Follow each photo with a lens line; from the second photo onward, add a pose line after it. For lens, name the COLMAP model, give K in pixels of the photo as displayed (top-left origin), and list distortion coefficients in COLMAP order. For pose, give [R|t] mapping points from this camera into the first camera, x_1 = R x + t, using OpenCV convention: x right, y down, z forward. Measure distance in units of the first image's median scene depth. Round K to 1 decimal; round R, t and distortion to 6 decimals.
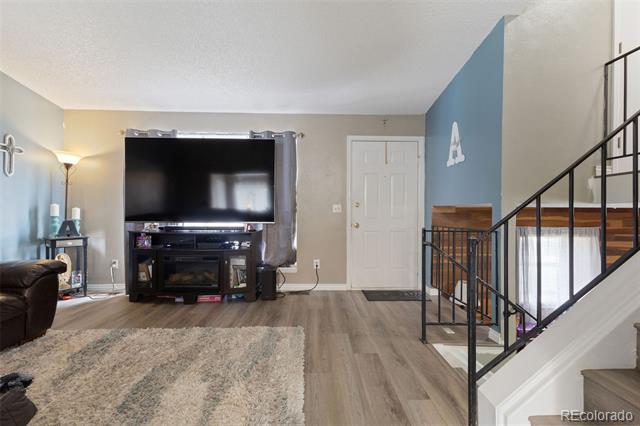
lens RADIAL K [[278.6, 0, 320.0], [0, 278.6, 213.0], [0, 0, 1]] dist [0.001051, 0.000125]
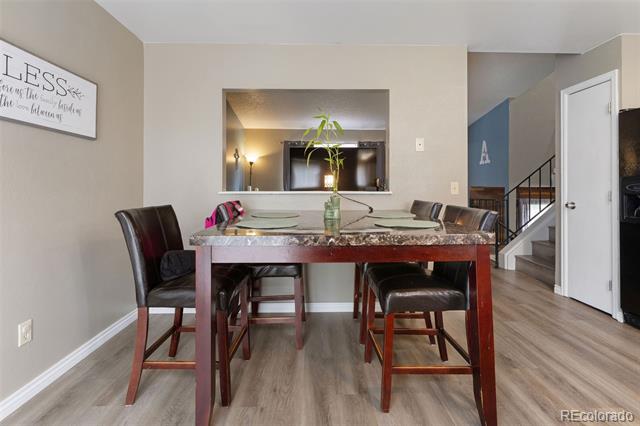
lens RADIAL K [[299.0, 0, 319.3], [0, 299.0, 195.2], [0, 0, 1]] dist [-0.032854, -0.000078]
pose [[0.999913, -0.004466, -0.012444, -0.520011], [0.004565, 0.999958, 0.007963, 0.010373], [0.012407, -0.008019, 0.999891, -0.864930]]
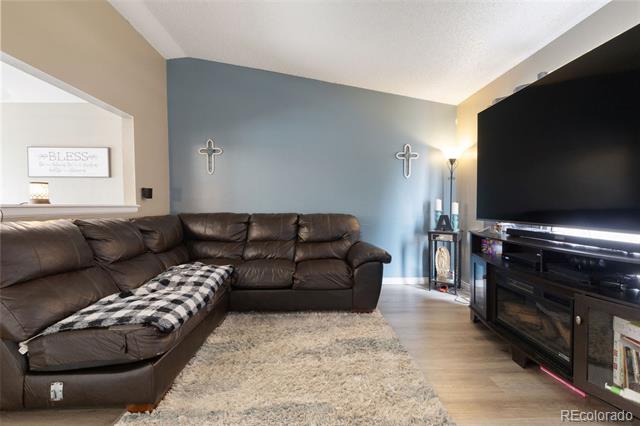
lens RADIAL K [[274.6, 0, 320.0], [0, 274.6, 213.0], [0, 0, 1]] dist [0.000209, -0.000078]
pose [[0.015834, 0.032009, -0.999362, 0.099953], [-0.012485, 0.999416, 0.031813, -0.008031], [0.999797, 0.011974, 0.016224, 0.555001]]
